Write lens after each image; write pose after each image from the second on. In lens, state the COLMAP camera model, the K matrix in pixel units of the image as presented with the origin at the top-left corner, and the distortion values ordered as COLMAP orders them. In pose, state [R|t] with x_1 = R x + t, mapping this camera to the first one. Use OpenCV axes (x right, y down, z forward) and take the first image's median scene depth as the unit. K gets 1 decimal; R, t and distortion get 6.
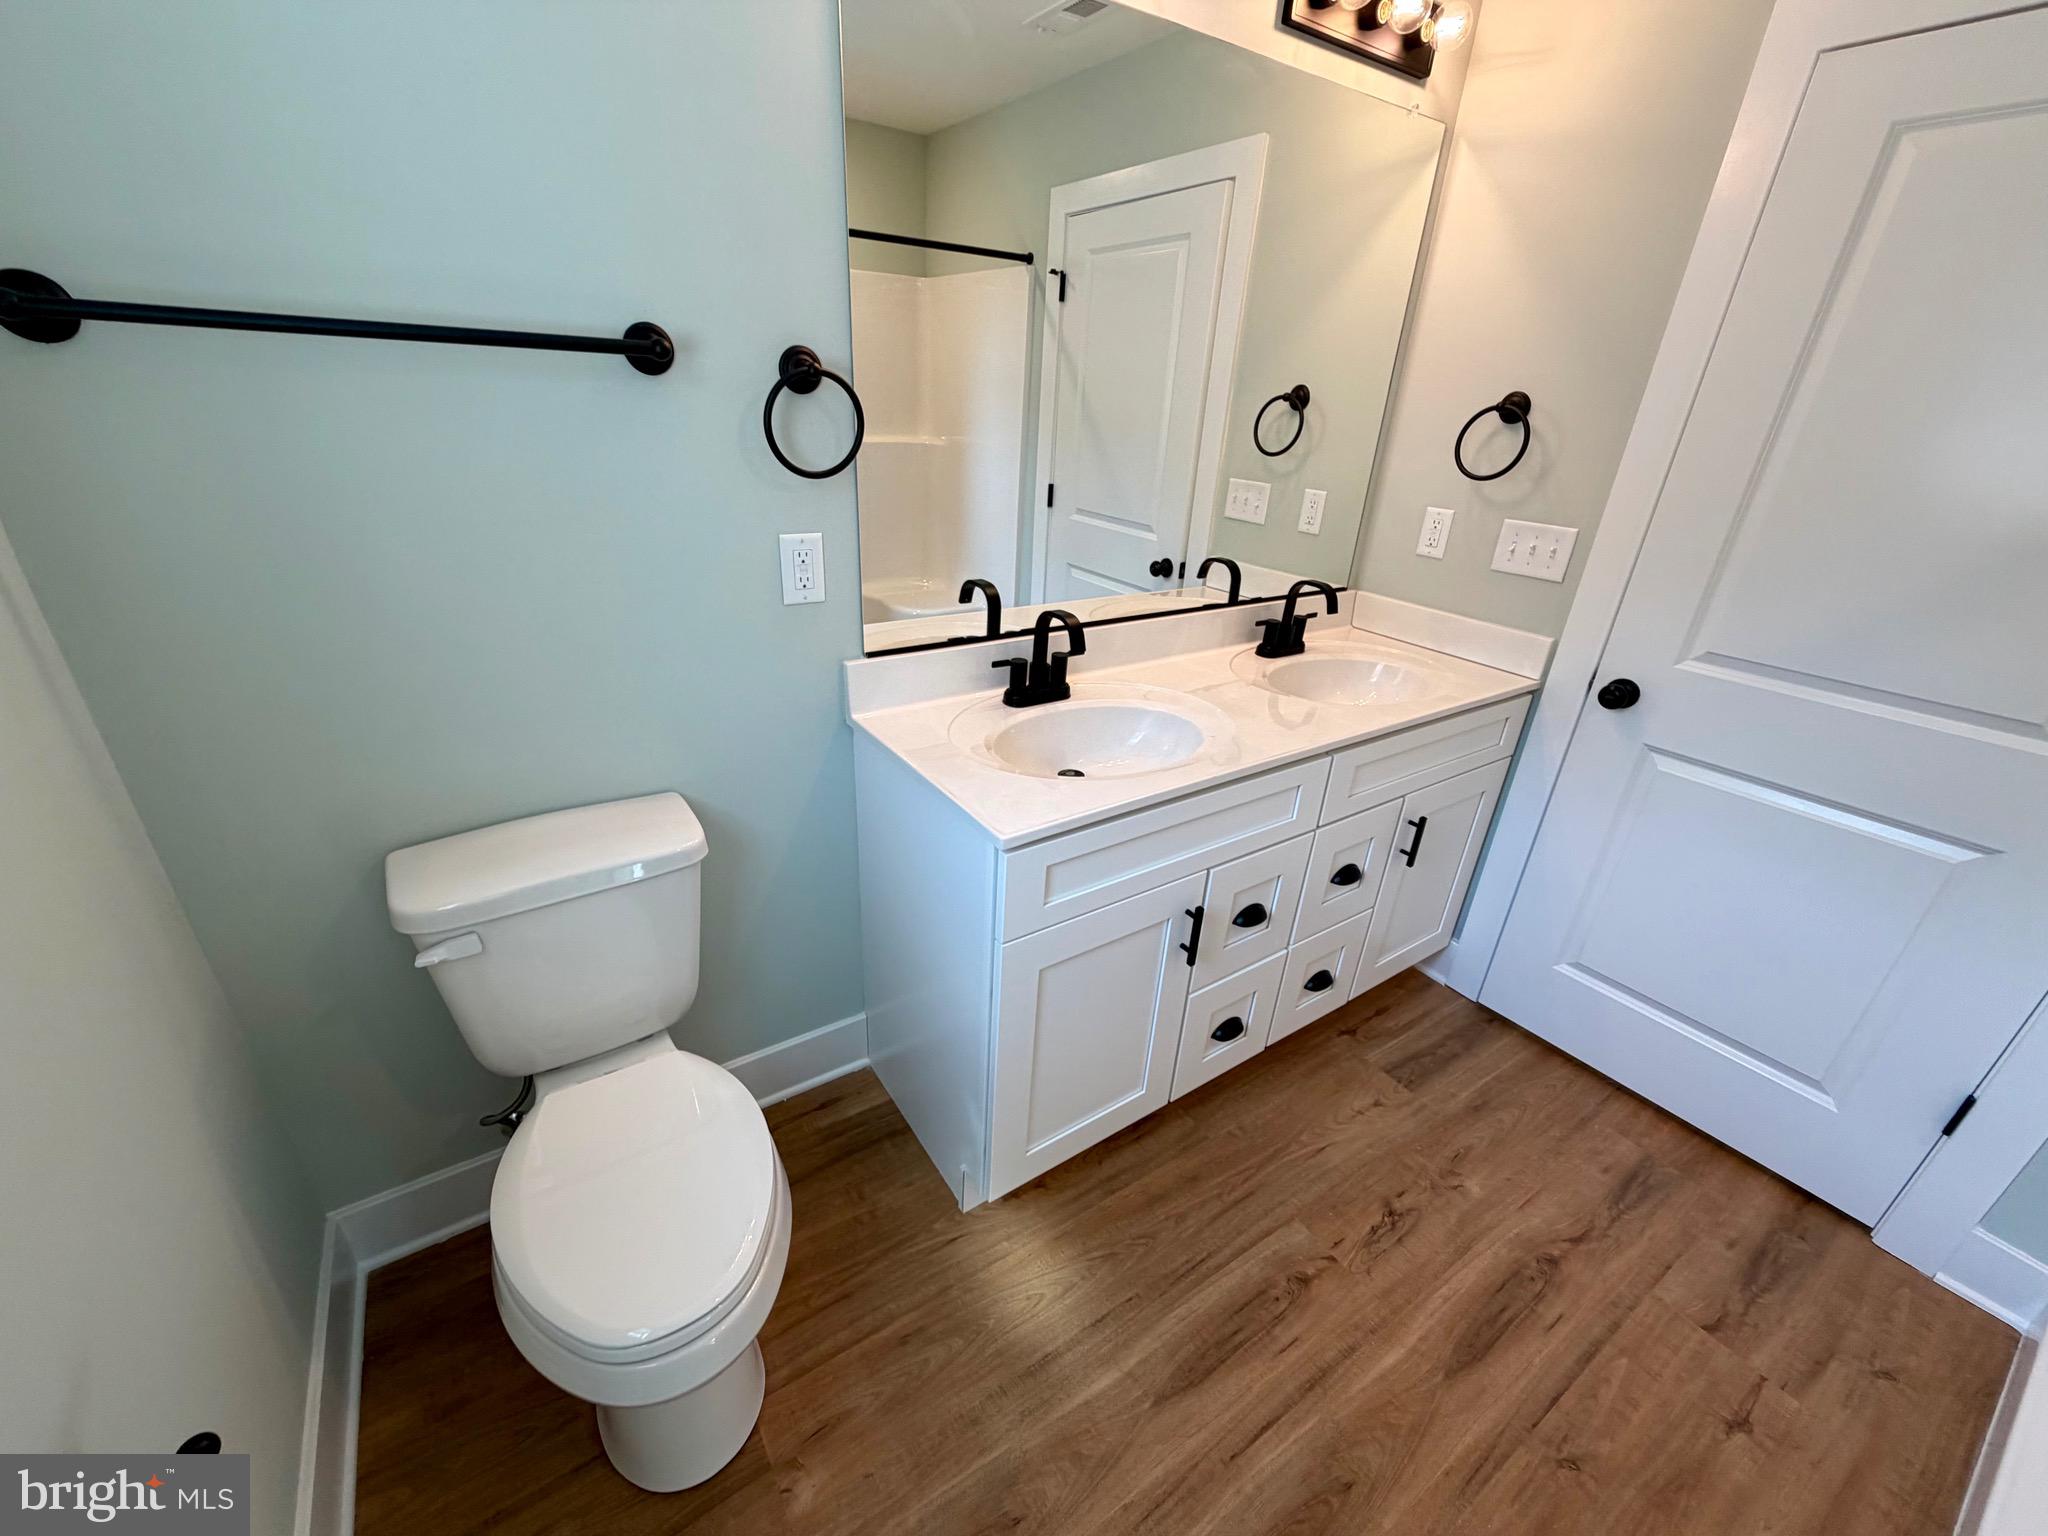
lens RADIAL K [[818.8, 0, 1020.3], [0, 818.8, 776.4], [0, 0, 1]] dist [0.000207, 0.000522]
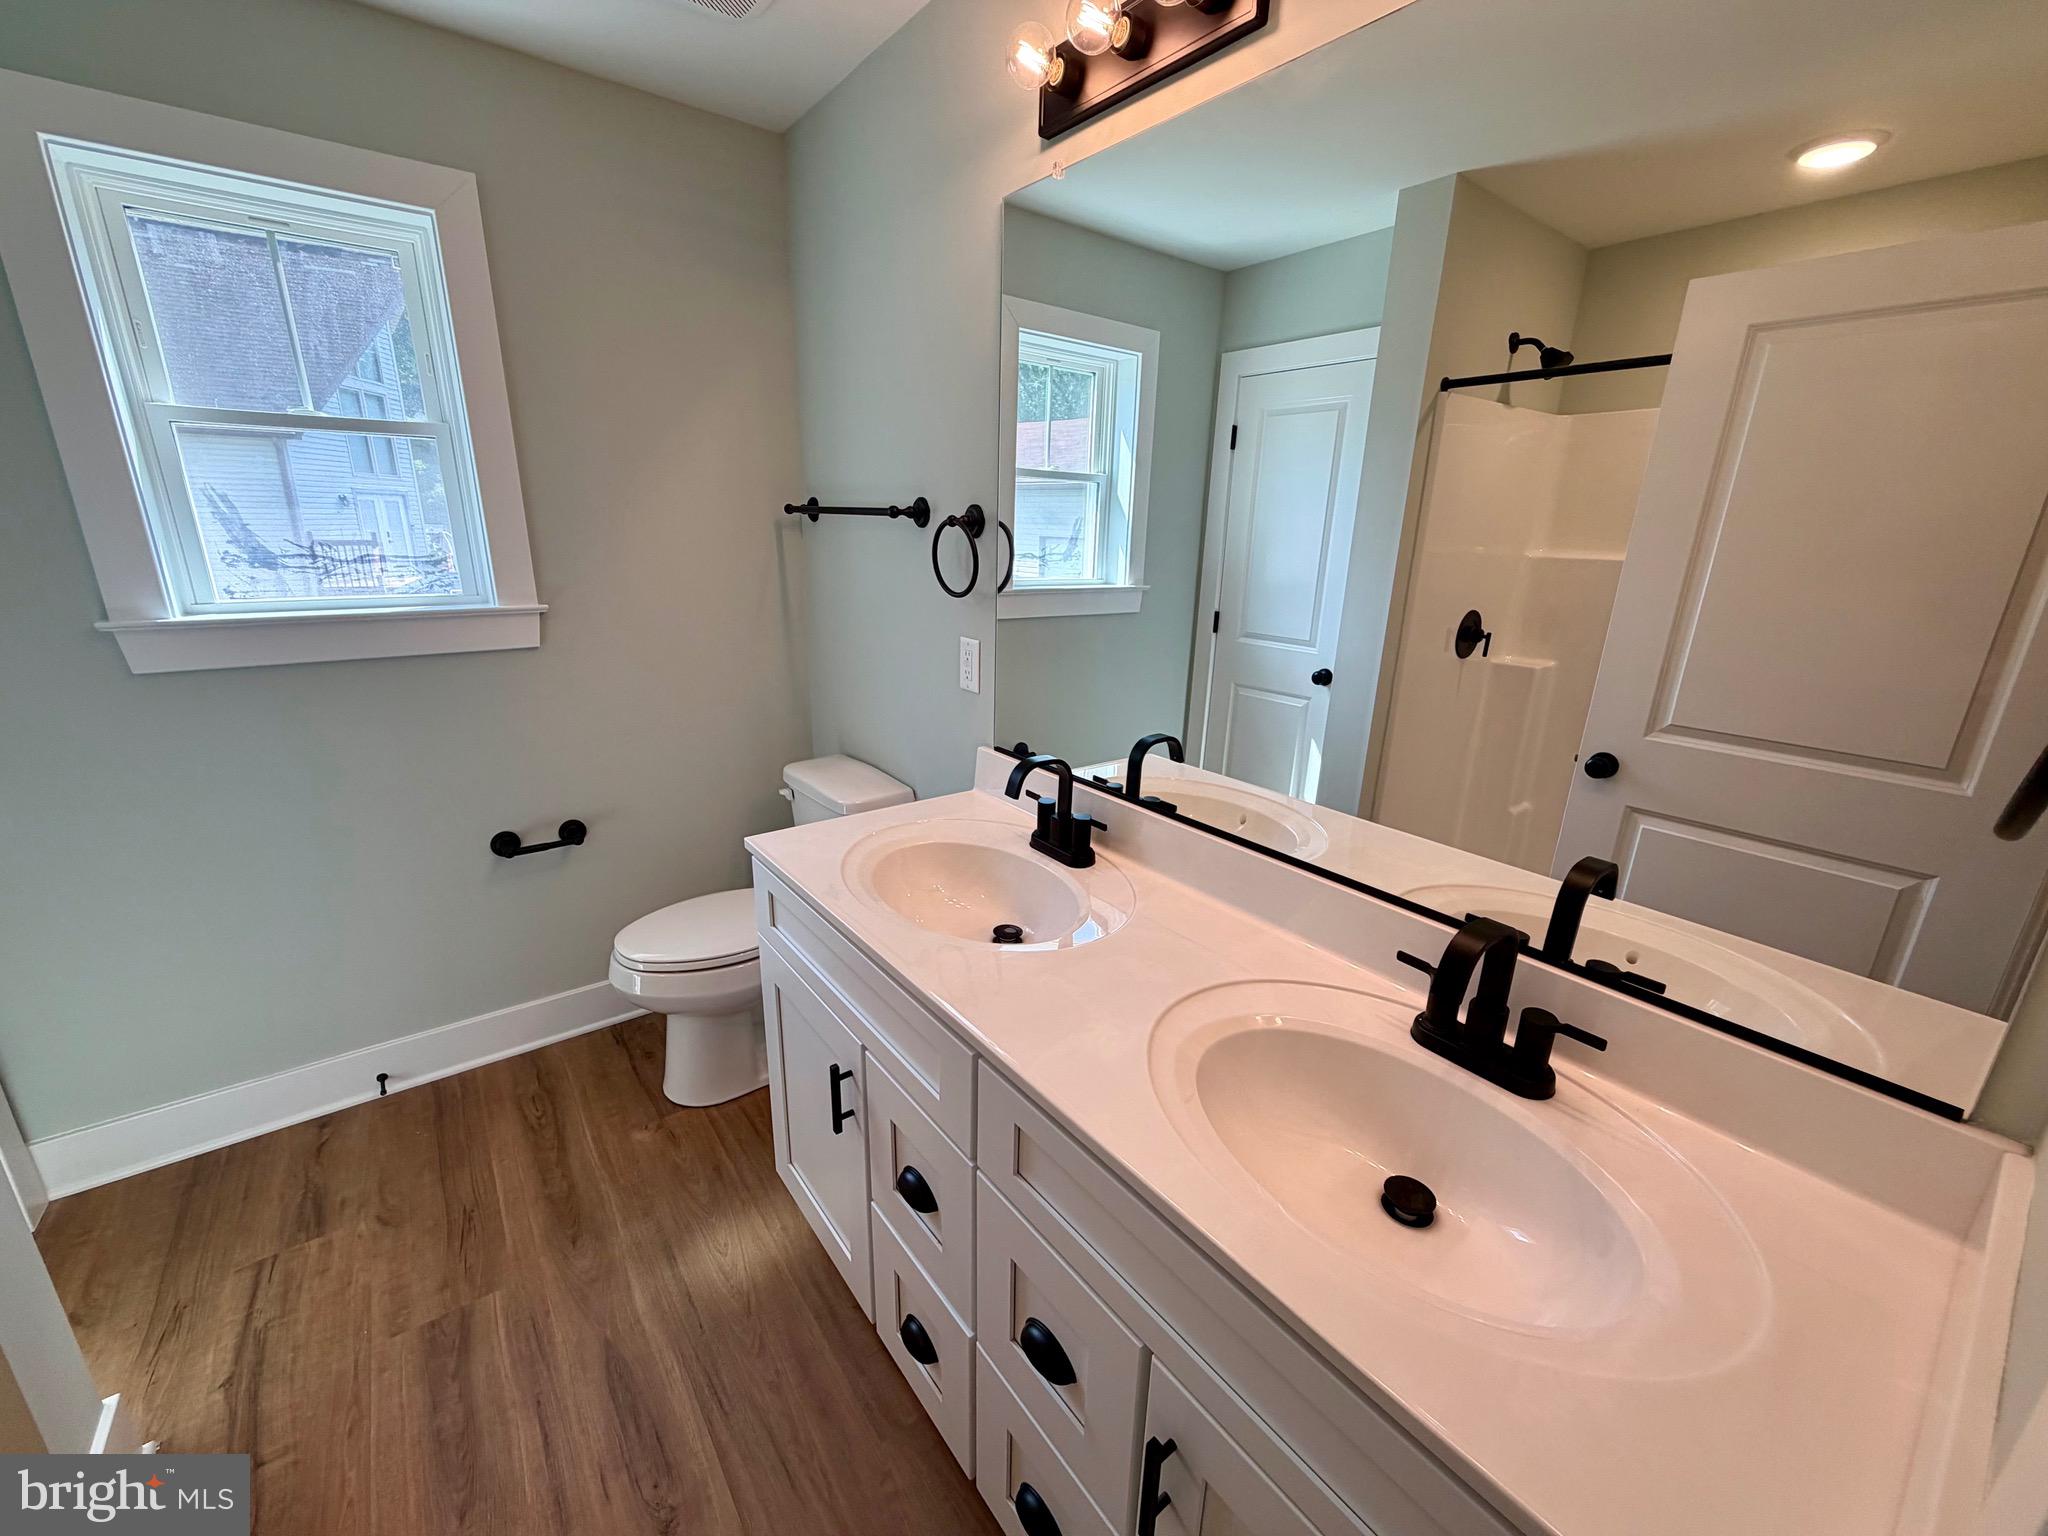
lens RADIAL K [[818.8, 0, 1019.8], [0, 818.8, 772.2], [0, 0, 1]] dist [0.000207, 0.000522]
pose [[0.061602, 0.250594, -0.966130, 1.002397], [-0.437067, 0.877000, 0.199607, -0.384571], [0.897317, 0.409967, 0.163551, 0.897280]]
